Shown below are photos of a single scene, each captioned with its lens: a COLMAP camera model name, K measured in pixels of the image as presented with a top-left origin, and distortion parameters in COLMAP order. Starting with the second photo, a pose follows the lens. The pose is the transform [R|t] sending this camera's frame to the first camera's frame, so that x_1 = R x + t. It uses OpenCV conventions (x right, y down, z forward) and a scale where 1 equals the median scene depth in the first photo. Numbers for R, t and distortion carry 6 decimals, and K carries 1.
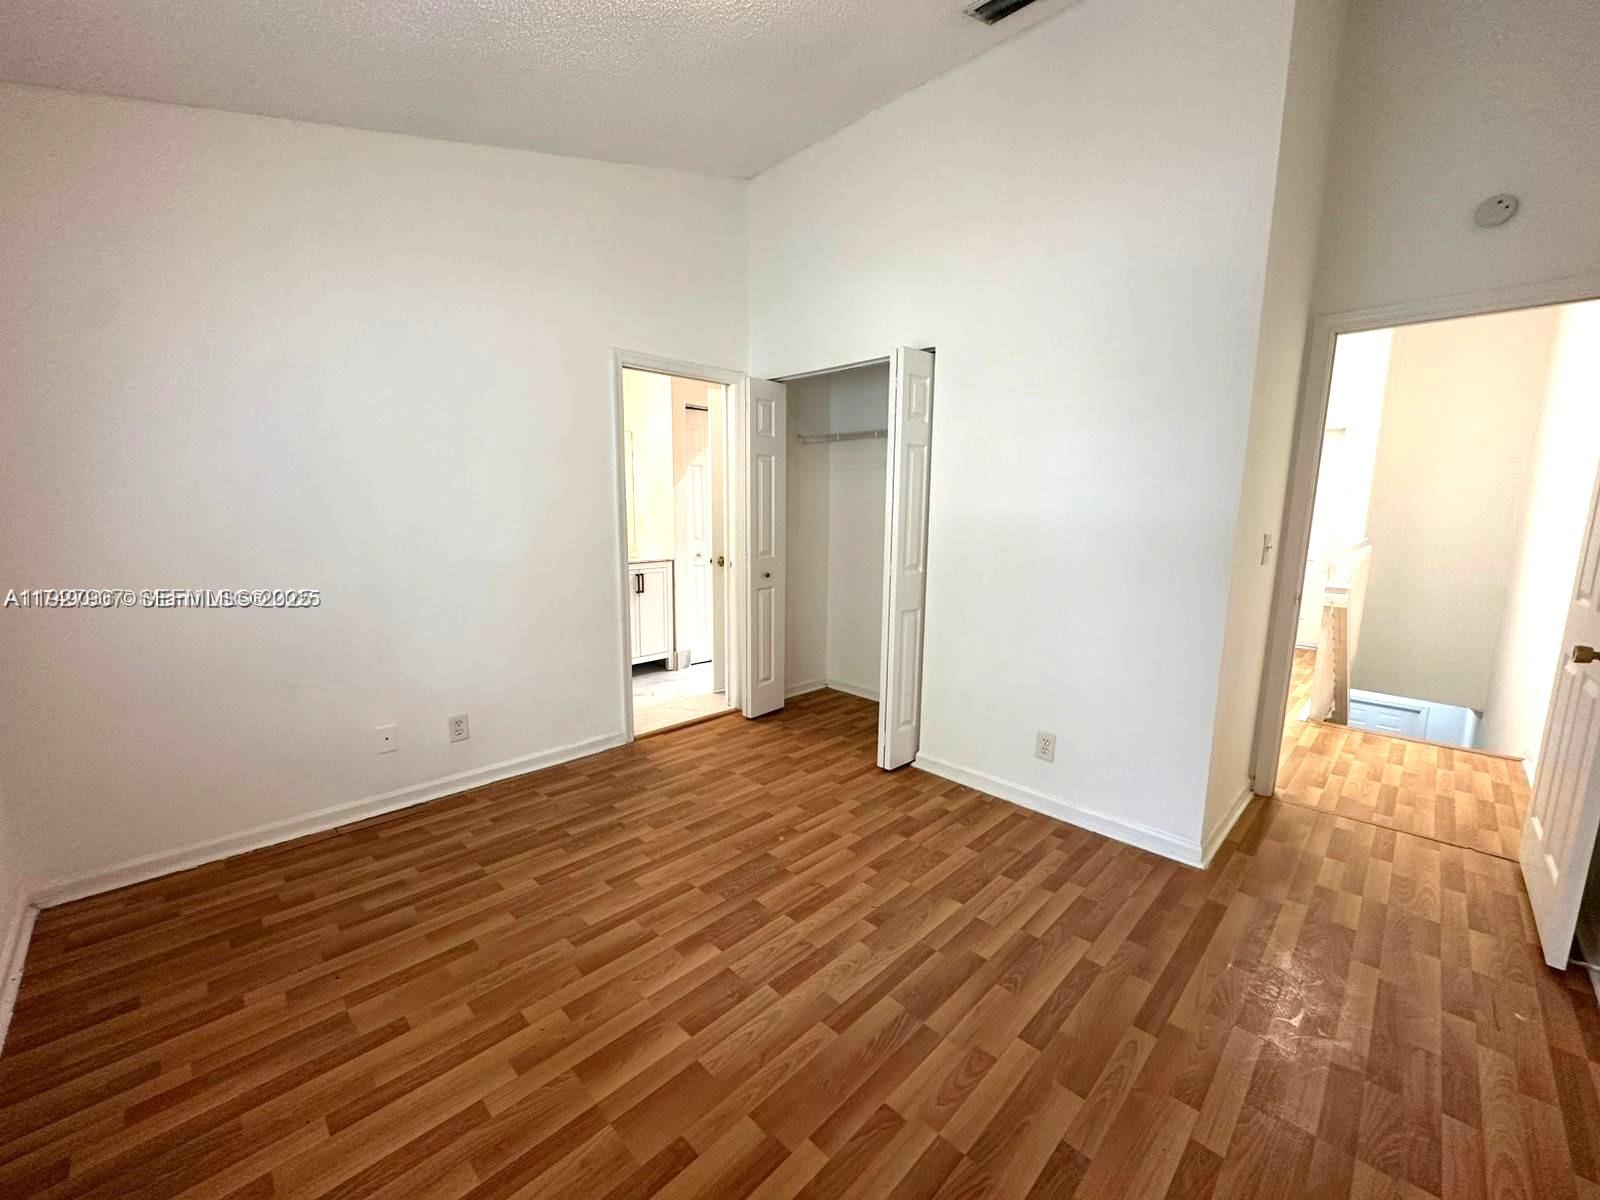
lens RADIAL K [[635.8, 0, 793.7], [0, 635.8, 596.2], [0, 0, 1]] dist [0.001178, -0.000059]
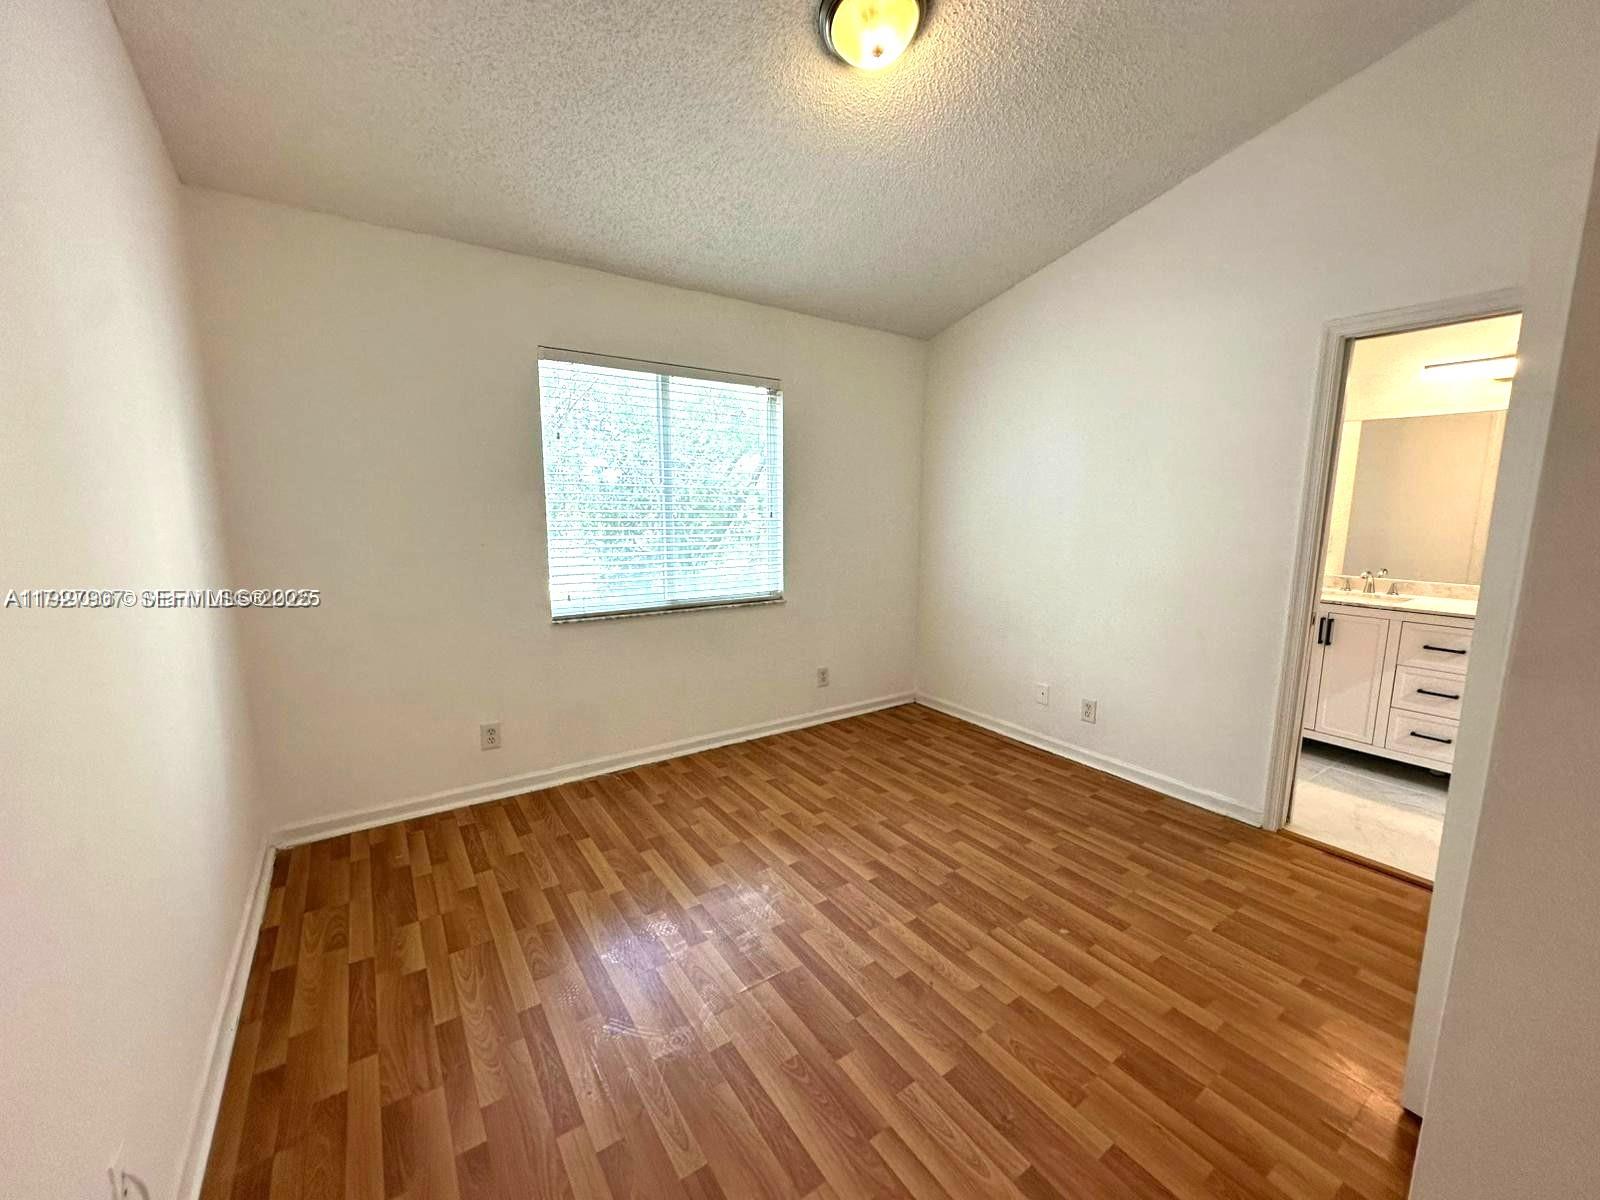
lens RADIAL K [[635.8, 0, 795.5], [0, 635.8, 605.5], [0, 0, 1]] dist [0.001178, -0.000059]
pose [[-0.182190, 0.143396, -0.972751, 0.831536], [-0.149641, 0.973741, 0.171569, -0.121713], [0.971810, 0.176822, -0.155948, 0.770665]]
